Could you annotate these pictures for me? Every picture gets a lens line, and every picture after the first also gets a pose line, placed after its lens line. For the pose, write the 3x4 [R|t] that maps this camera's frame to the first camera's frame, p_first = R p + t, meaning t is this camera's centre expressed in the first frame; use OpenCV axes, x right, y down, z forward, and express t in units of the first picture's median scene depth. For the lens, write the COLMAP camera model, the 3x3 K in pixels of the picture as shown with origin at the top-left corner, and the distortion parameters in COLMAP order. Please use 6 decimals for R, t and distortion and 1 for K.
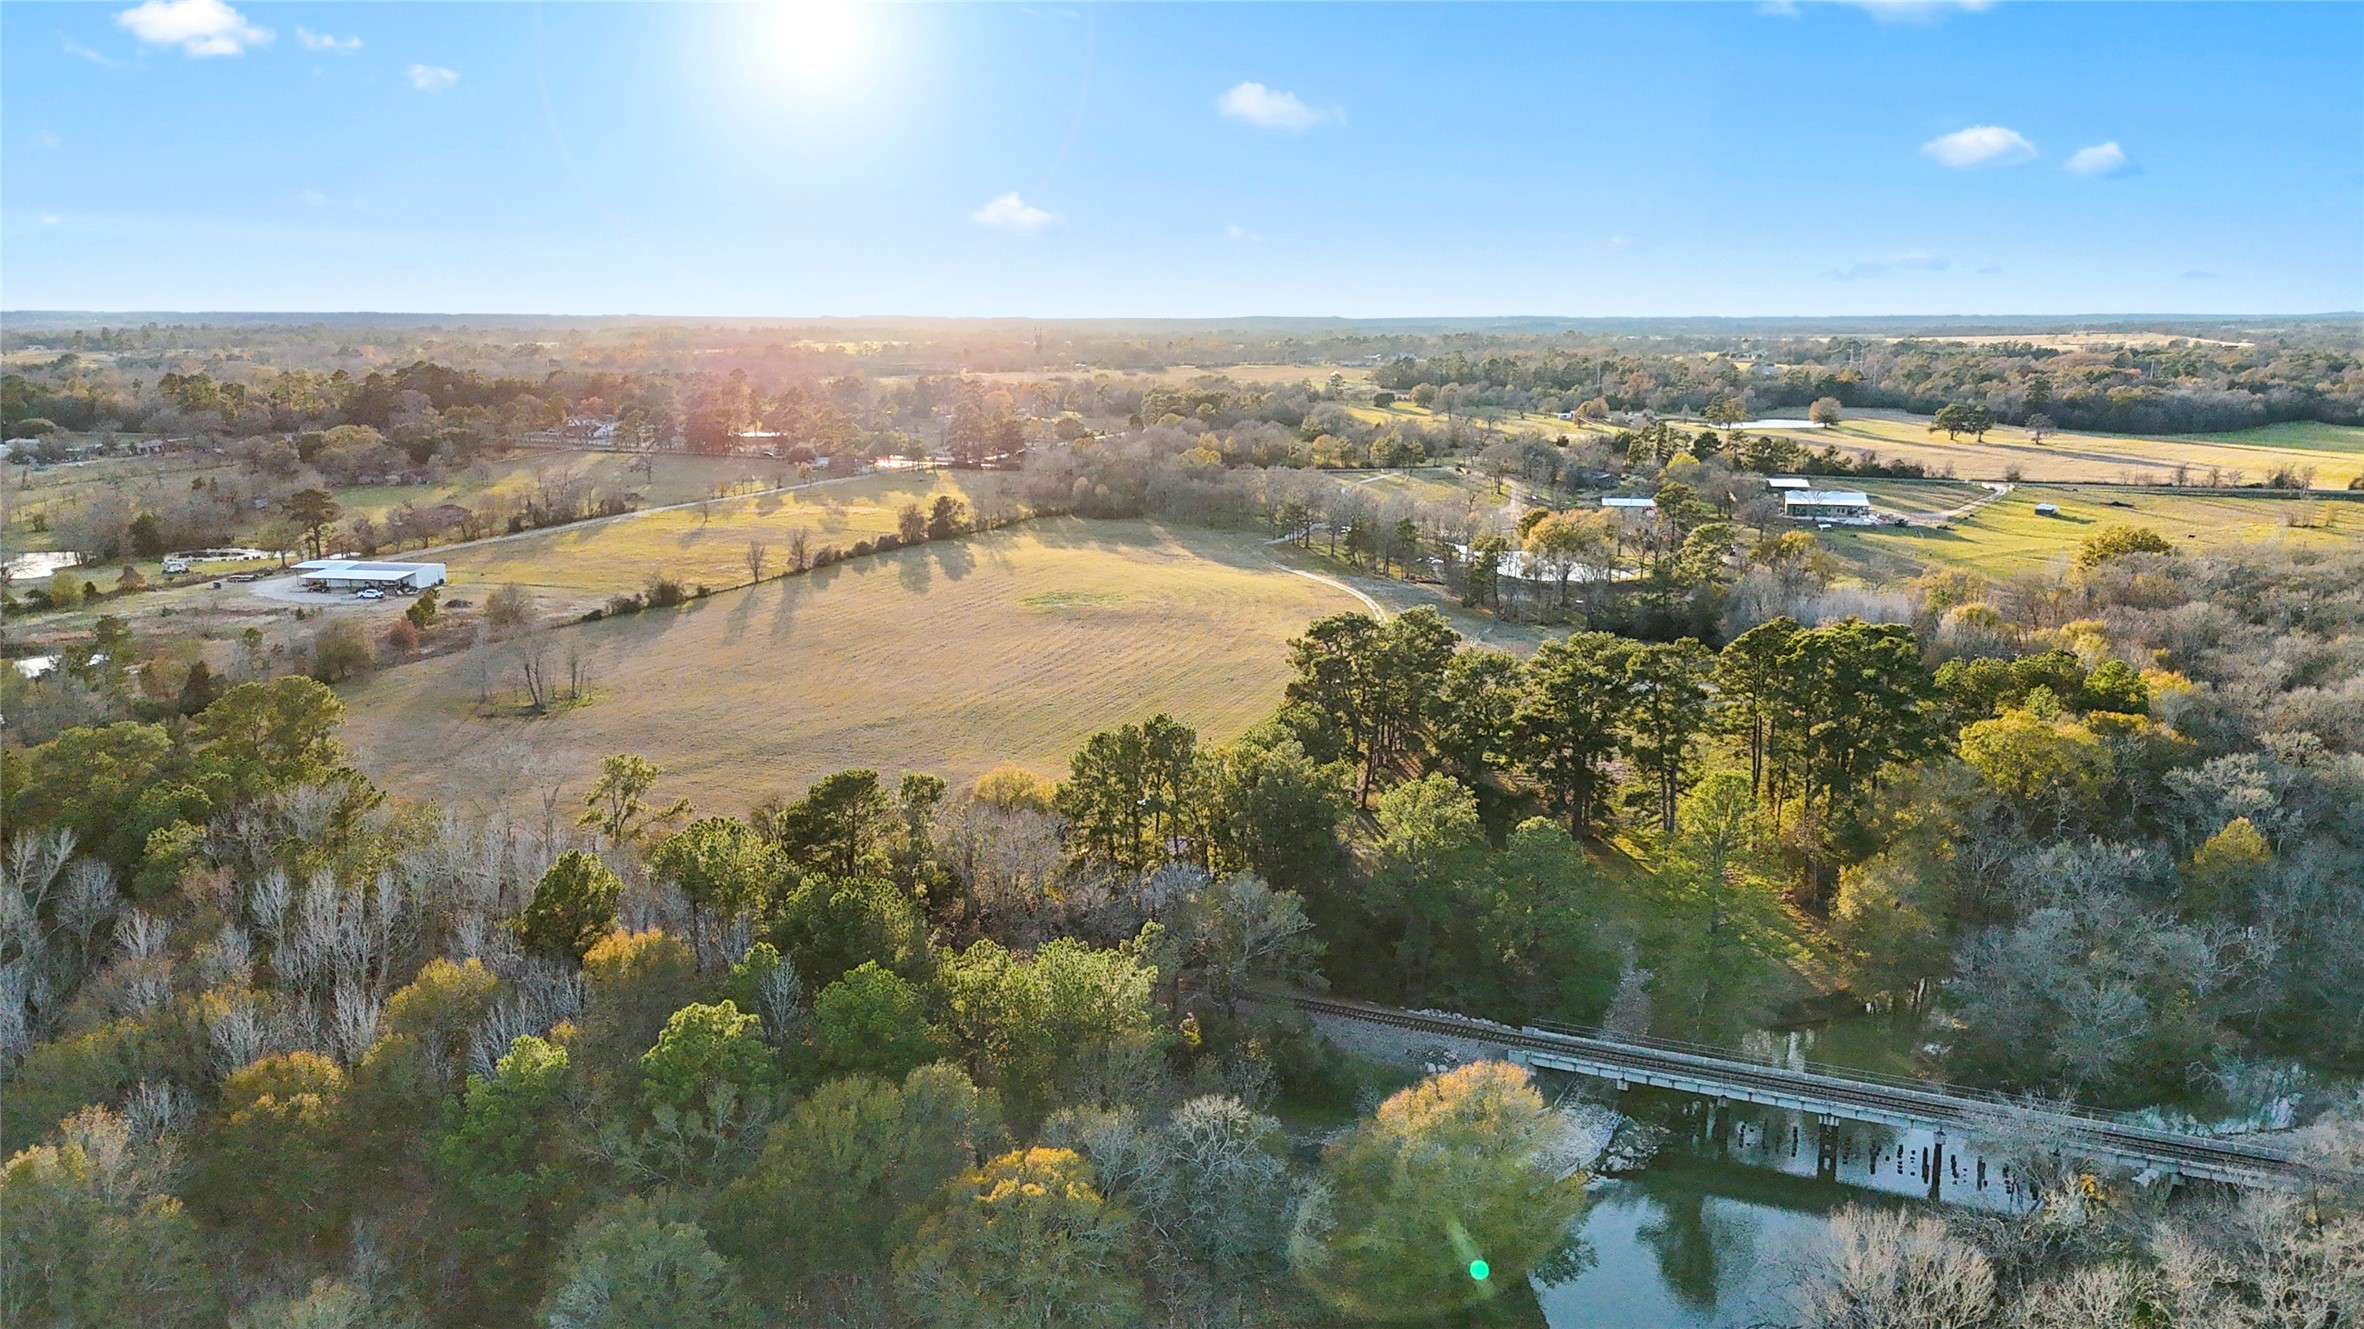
lens RADIAL K [[1763.0, 0, 1182.0], [0, 1763.0, 664.5], [0, 0, 1]] dist [0.066611, -0.061311]
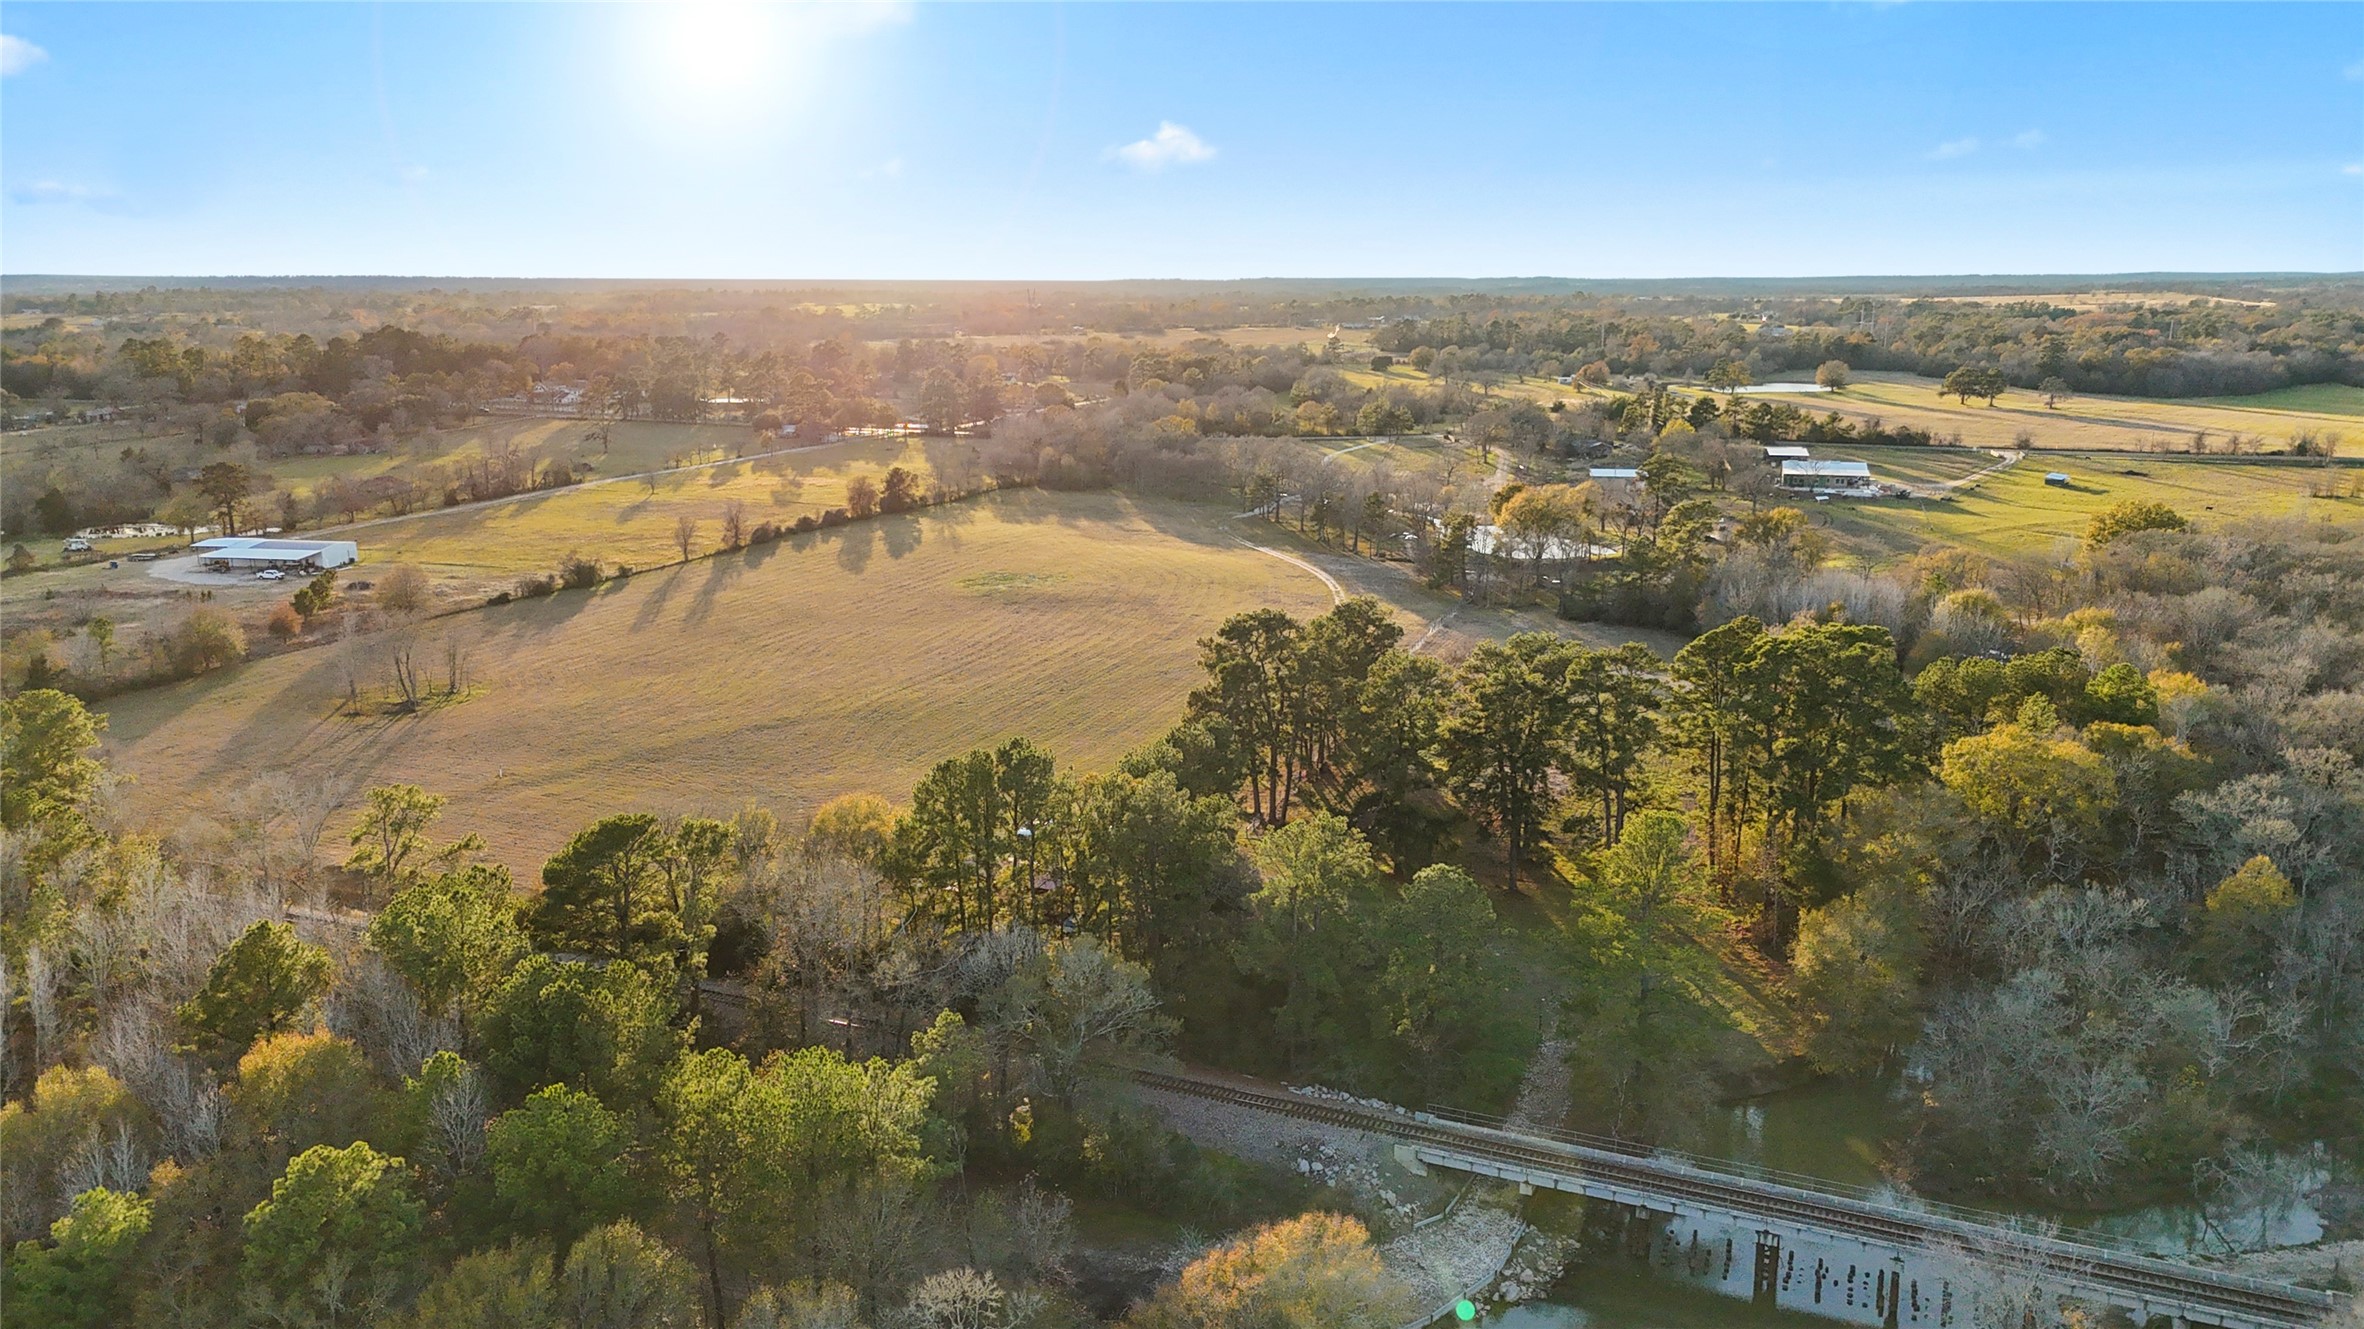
lens RADIAL K [[1751.7, 0, 1182.0], [0, 1751.7, 664.5], [0, 0, 1]] dist [0.065134, -0.060345]
pose [[0.999954, 0.000038, -0.009643, 0.026045], [0.000176, 0.999755, 0.022144, -0.009142], [0.009641, -0.022145, 0.999708, 0.045801]]
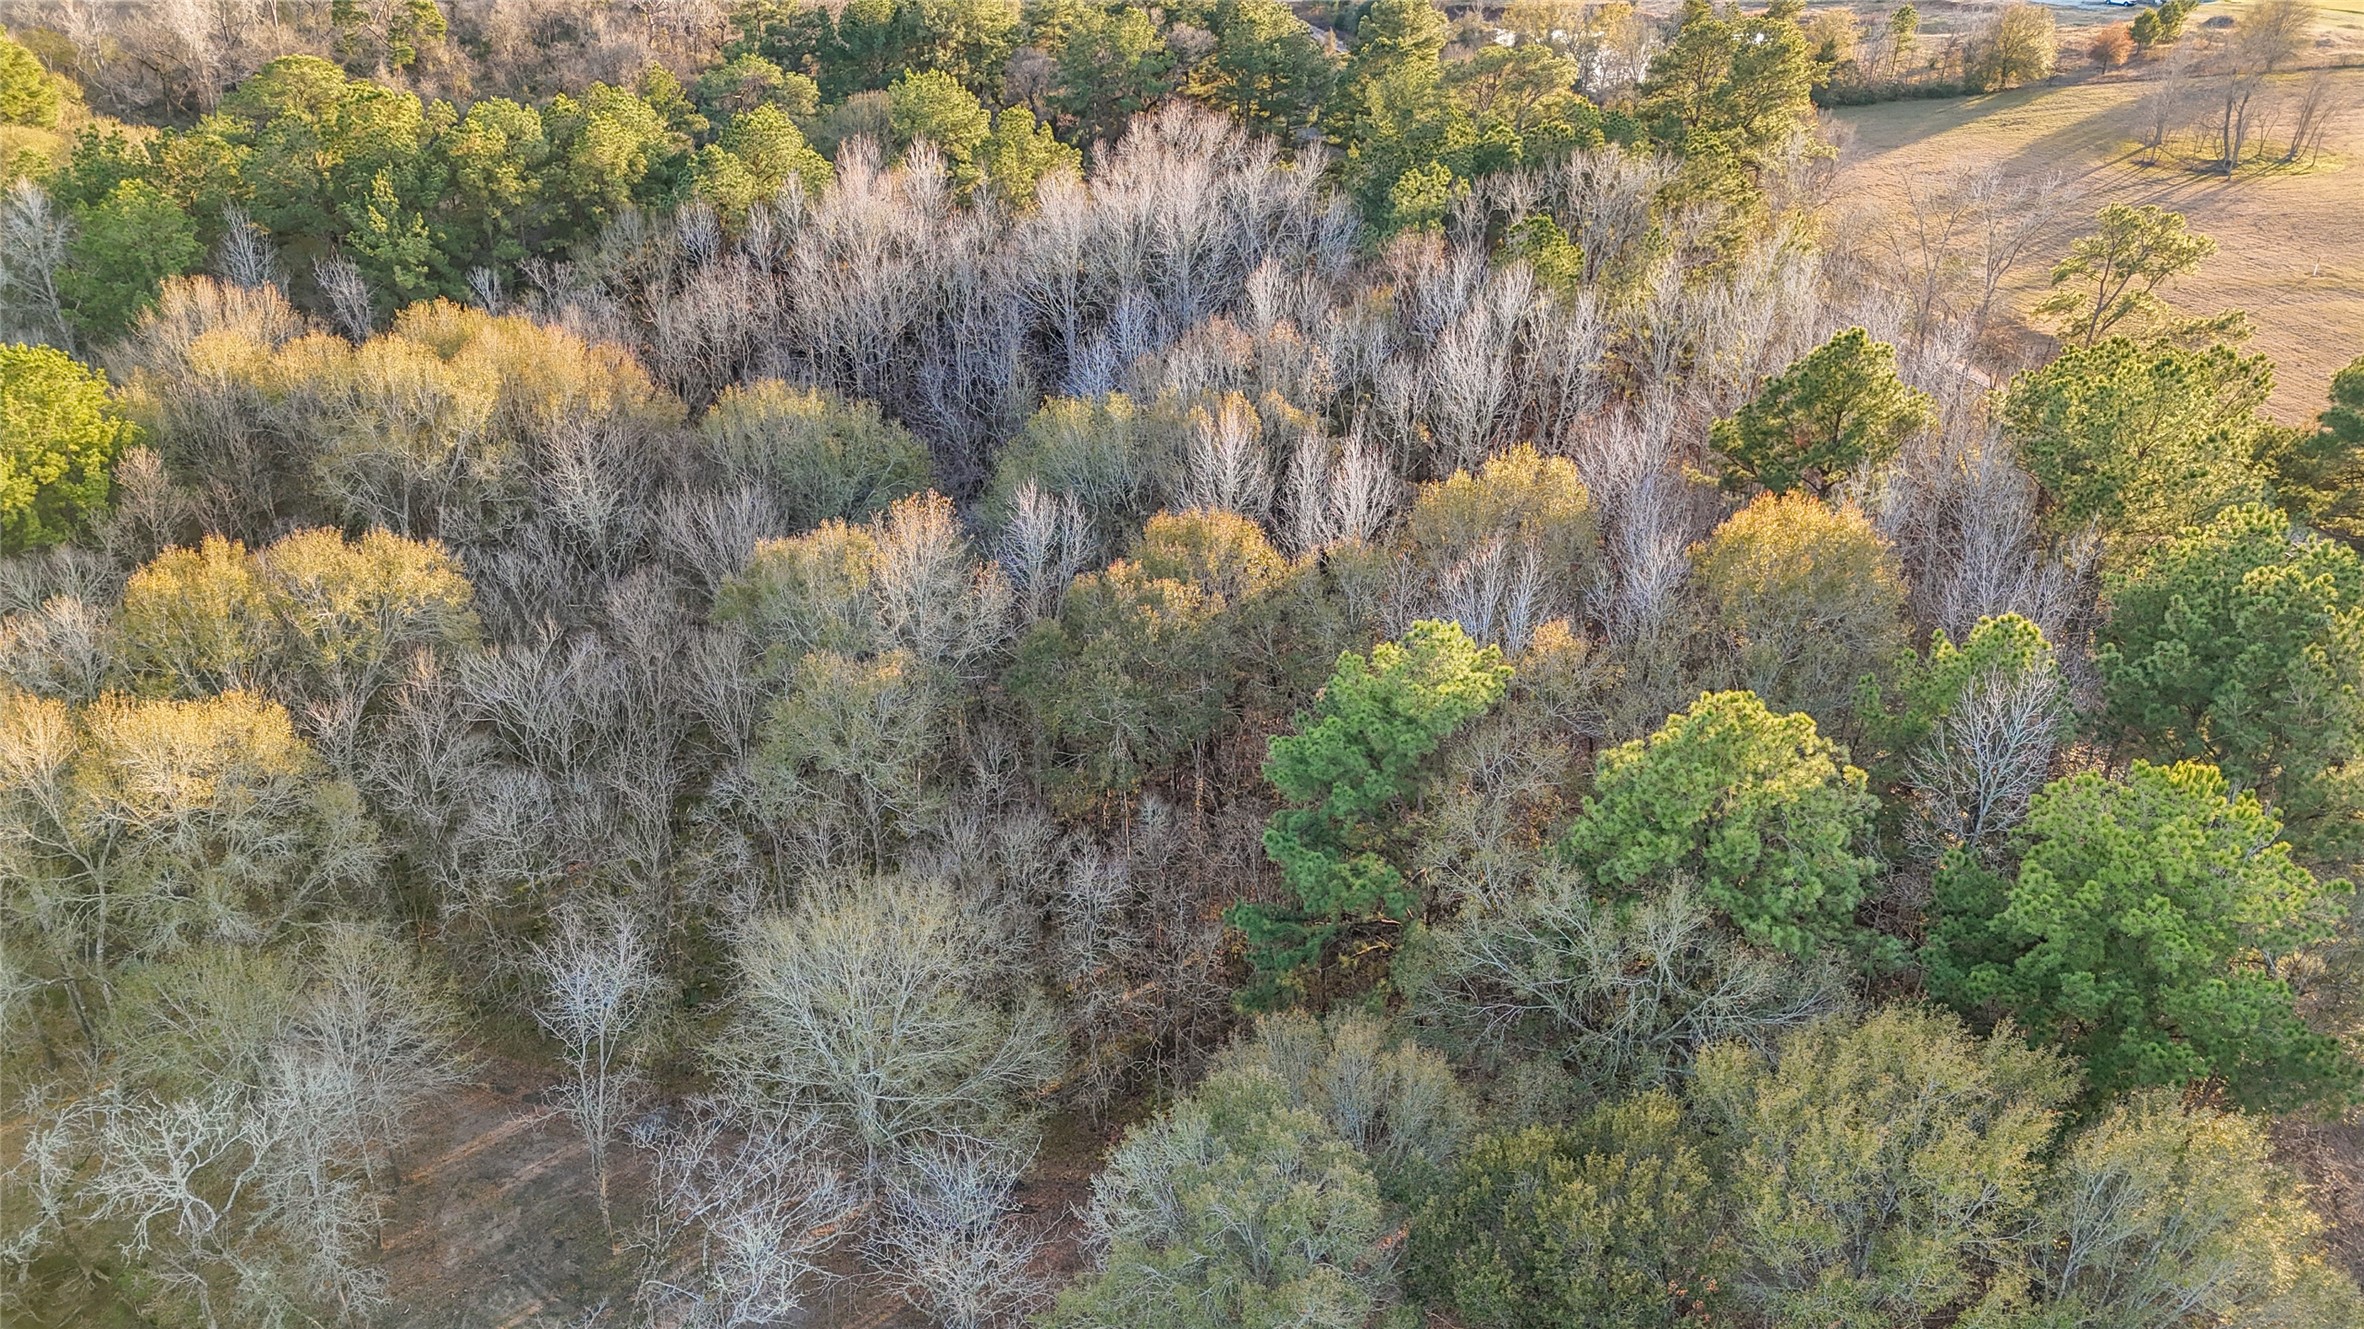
lens RADIAL K [[1751.7, 0, 1182.0], [0, 1751.7, 664.5], [0, 0, 1]] dist [0.065134, -0.060345]
pose [[0.568207, 0.377780, -0.731043, -0.006866], [-0.154639, 0.921583, 0.356051, 0.010324], [0.808225, -0.089263, 0.582069, 0.135778]]
